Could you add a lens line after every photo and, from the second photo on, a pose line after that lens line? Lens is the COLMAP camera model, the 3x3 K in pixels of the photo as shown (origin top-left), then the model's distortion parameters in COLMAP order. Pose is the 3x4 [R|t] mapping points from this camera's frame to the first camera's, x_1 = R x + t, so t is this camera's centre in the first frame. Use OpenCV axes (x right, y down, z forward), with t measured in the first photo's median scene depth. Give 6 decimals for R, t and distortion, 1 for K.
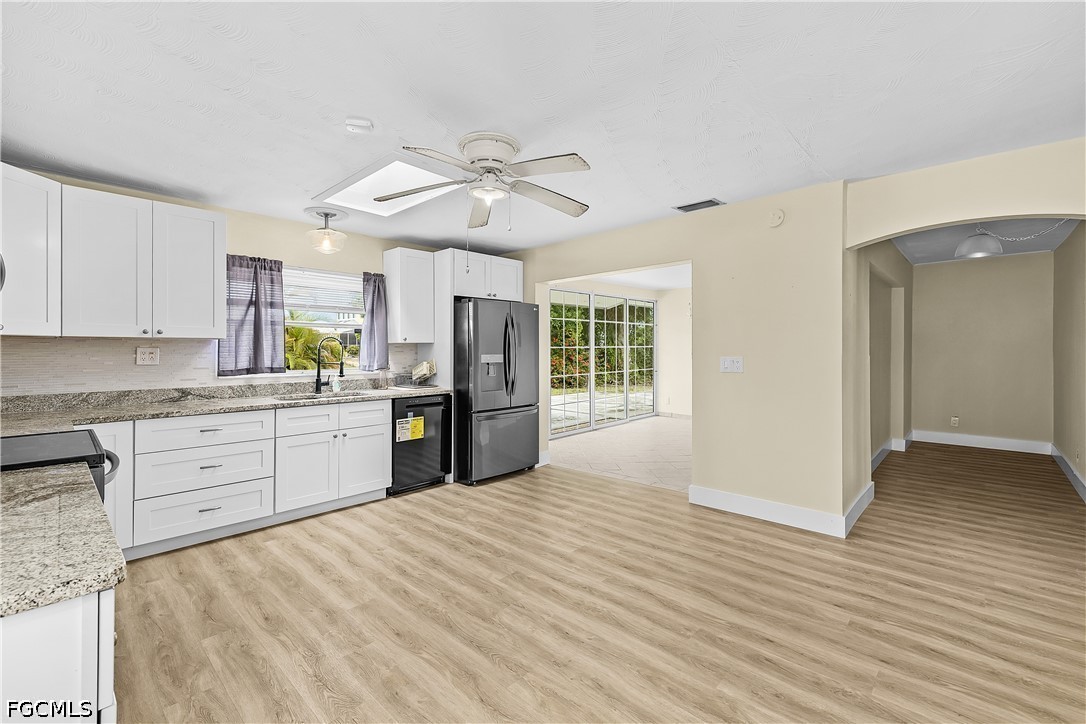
lens RADIAL K [[469.4, 0, 543.9], [0, 469.4, 347.0], [0, 0, 1]] dist [0.002993, 0.000361]
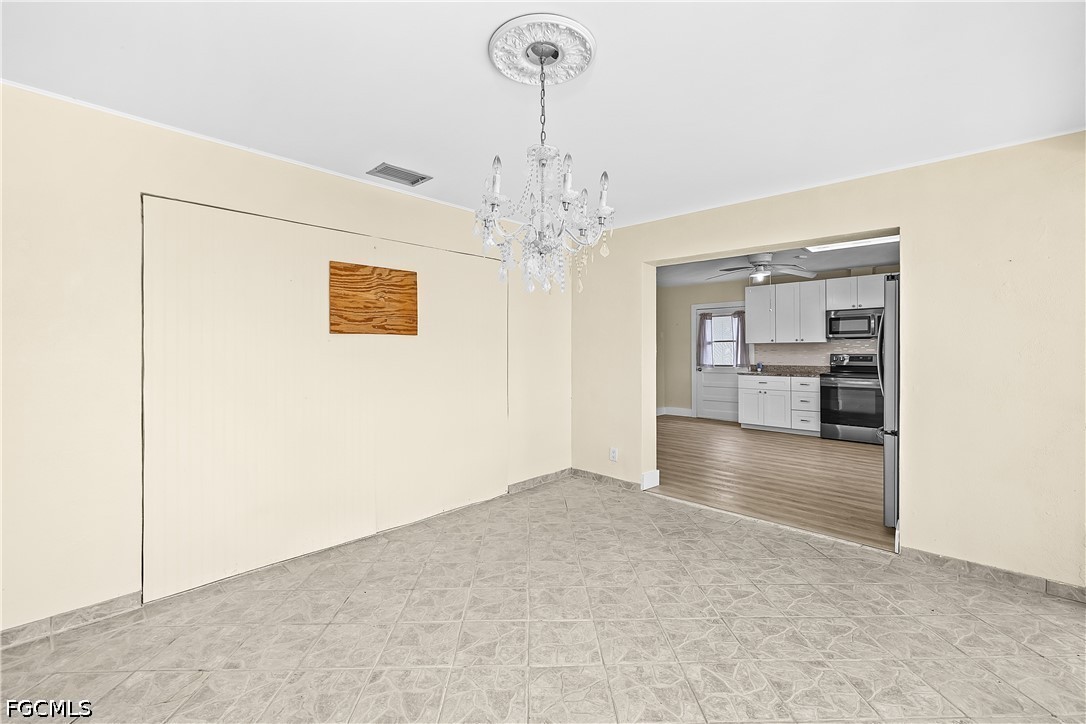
lens RADIAL K [[463.3, 0, 549.8], [0, 463.3, 355.0], [0, 0, 1]] dist [0.000566, 0.000253]
pose [[-0.999966, 0.007157, 0.004075, 0.674095], [0.007174, 0.999965, 0.004260, 0.020279], [-0.004044, 0.004289, -0.999983, 2.530710]]
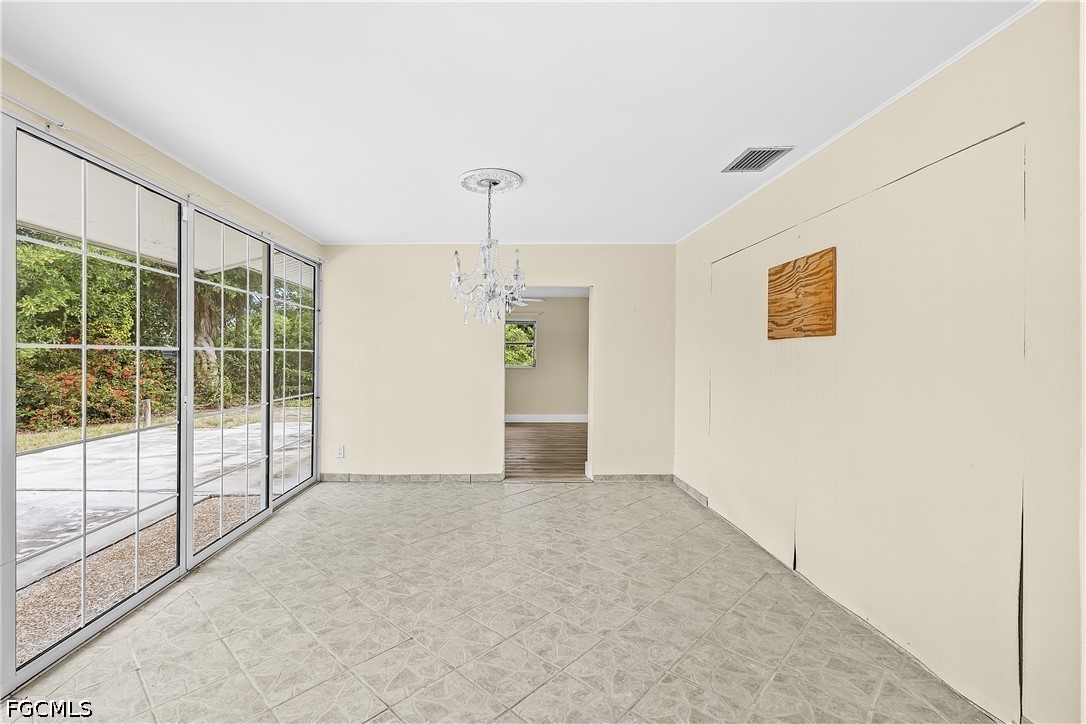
lens RADIAL K [[481.5, 0, 499.5], [0, 481.5, 357.8], [0, 0, 1]] dist [0.012832, 0.000144]
pose [[0.740446, 0.002301, 0.672112, 0.066136], [-0.005067, 0.999985, 0.002159, 0.014508], [-0.672097, -0.005005, 0.740446, 1.277978]]
